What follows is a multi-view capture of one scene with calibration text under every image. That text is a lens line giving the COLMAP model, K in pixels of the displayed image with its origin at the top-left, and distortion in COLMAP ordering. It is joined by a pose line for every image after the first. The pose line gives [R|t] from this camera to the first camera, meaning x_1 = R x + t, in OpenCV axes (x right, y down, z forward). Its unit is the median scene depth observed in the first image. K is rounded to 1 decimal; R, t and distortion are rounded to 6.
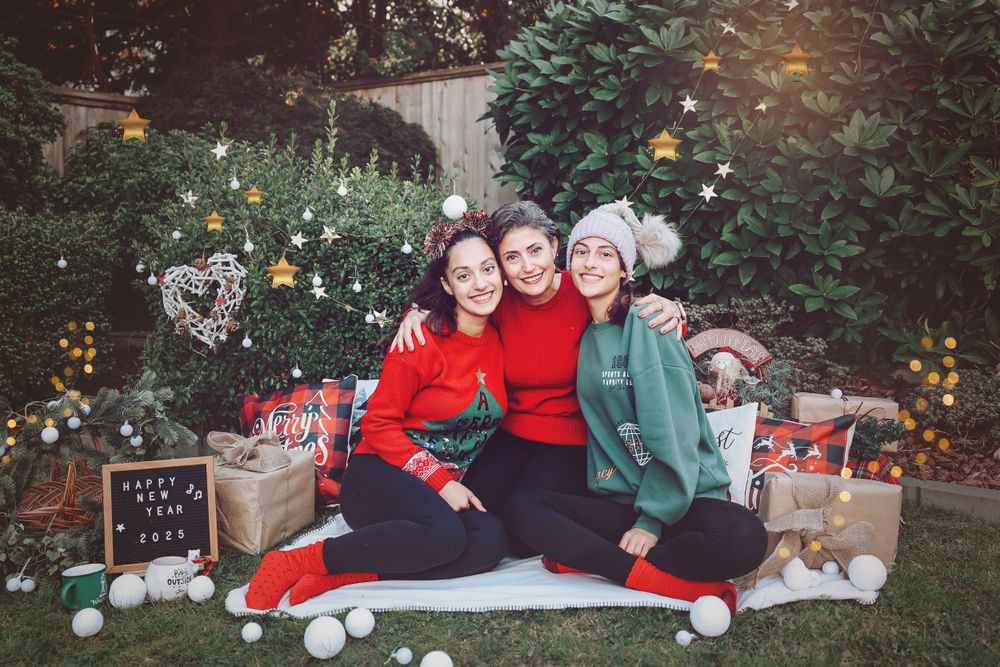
lens RADIAL K [[896.2, 0, 487.4], [0, 896.2, 327.7], [0, 0, 1]] dist [-0.027853, 0.027981]
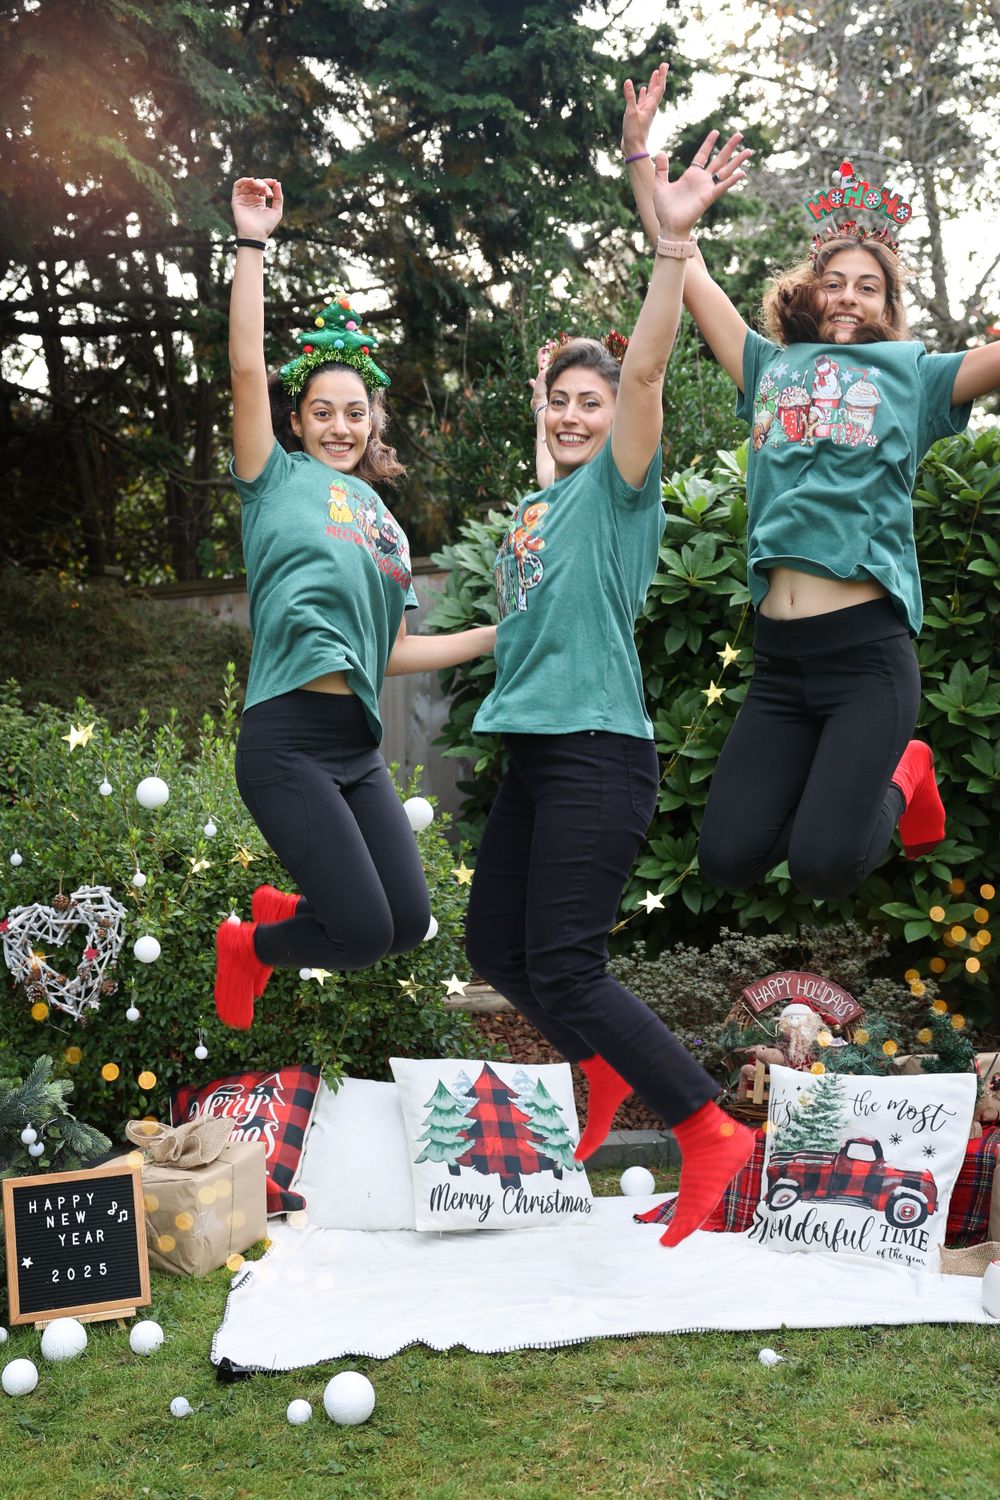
lens RADIAL K [[1718.6, 0, 407.9], [0, 1718.6, 753.3], [0, 0, 1]] dist [-0.008276, 0.018049]
pose [[0.998760, -0.025527, 0.042749, -0.096549], [0.030543, 0.992167, -0.121128, -0.013927], [-0.039322, 0.122283, 0.991716, -0.366763]]
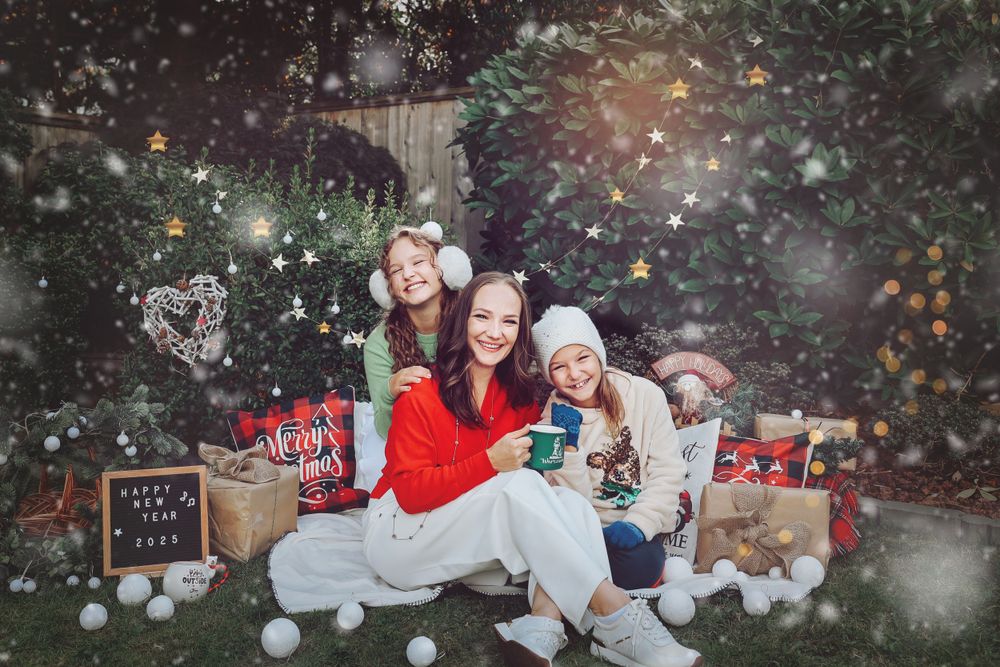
lens RADIAL K [[976.3, 0, 457.8], [0, 976.3, 320.4], [0, 0, 1]] dist [-0.001702, -0.007472]
pose [[0.999829, 0.009328, 0.015946, -0.021466], [-0.008627, 0.999018, -0.043460, 0.014662], [-0.016336, 0.043315, 0.998928, -0.118756]]
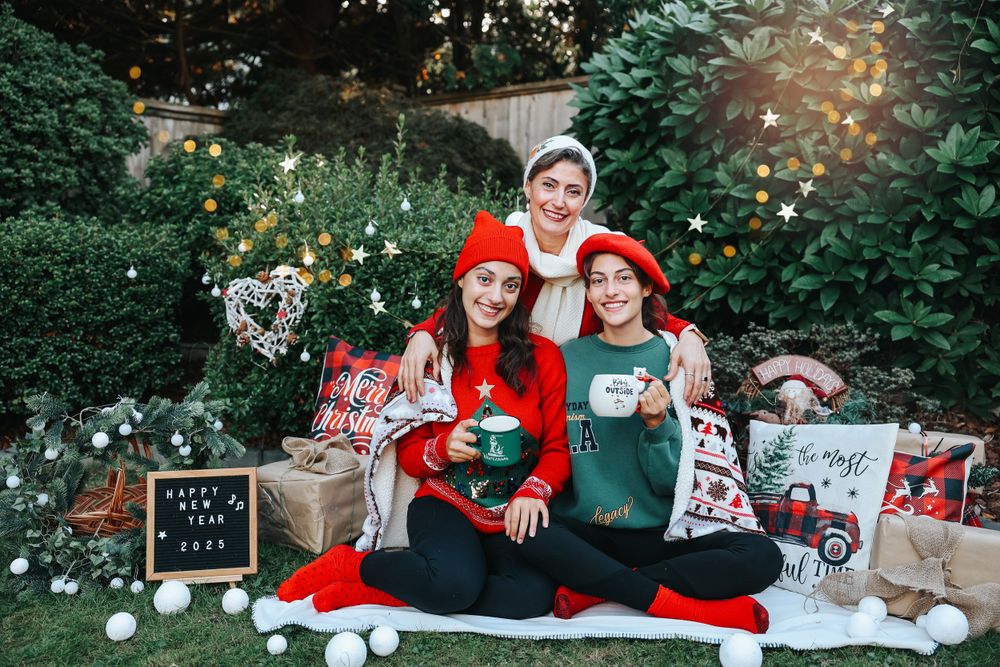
lens RADIAL K [[928.9, 0, 502.3], [0, 928.9, 339.5], [0, 0, 1]] dist [0.012887, 0.014828]
pose [[0.994587, 0.025702, -0.100679, 0.050388], [-0.026915, 0.999580, -0.010710, 0.002889], [0.100362, 0.013362, 0.994861, -0.009351]]
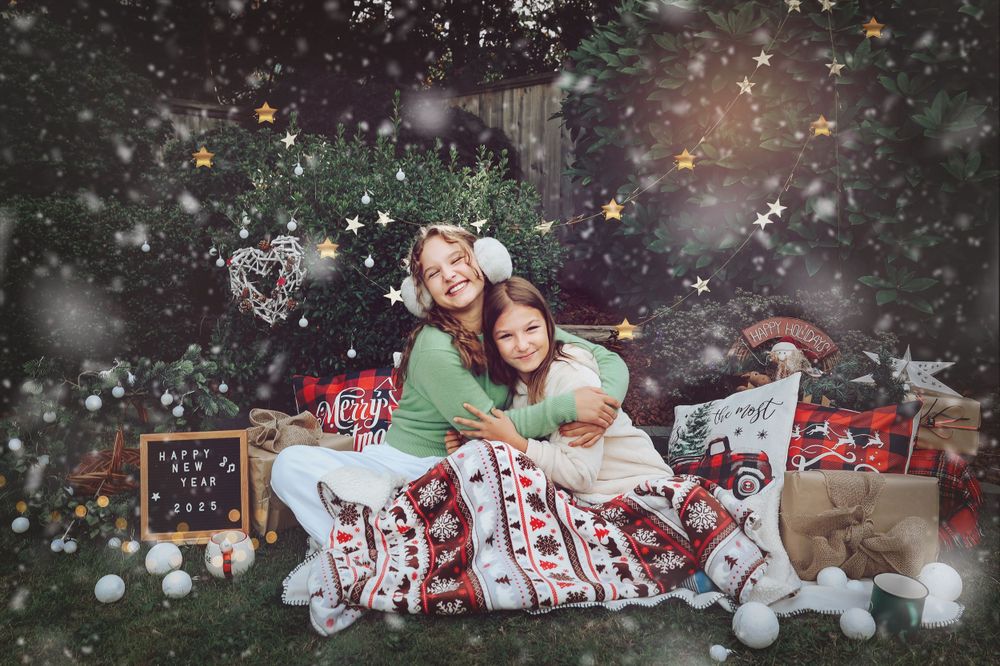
lens RADIAL K [[789.9, 0, 472.8], [0, 789.9, 343.2], [0, 0, 1]] dist [-0.085030, 0.079420]
pose [[0.990808, 0.025148, -0.132920, 0.041215], [-0.022651, 0.999538, 0.020259, 0.017003], [0.133368, -0.017062, 0.990920, 0.122380]]
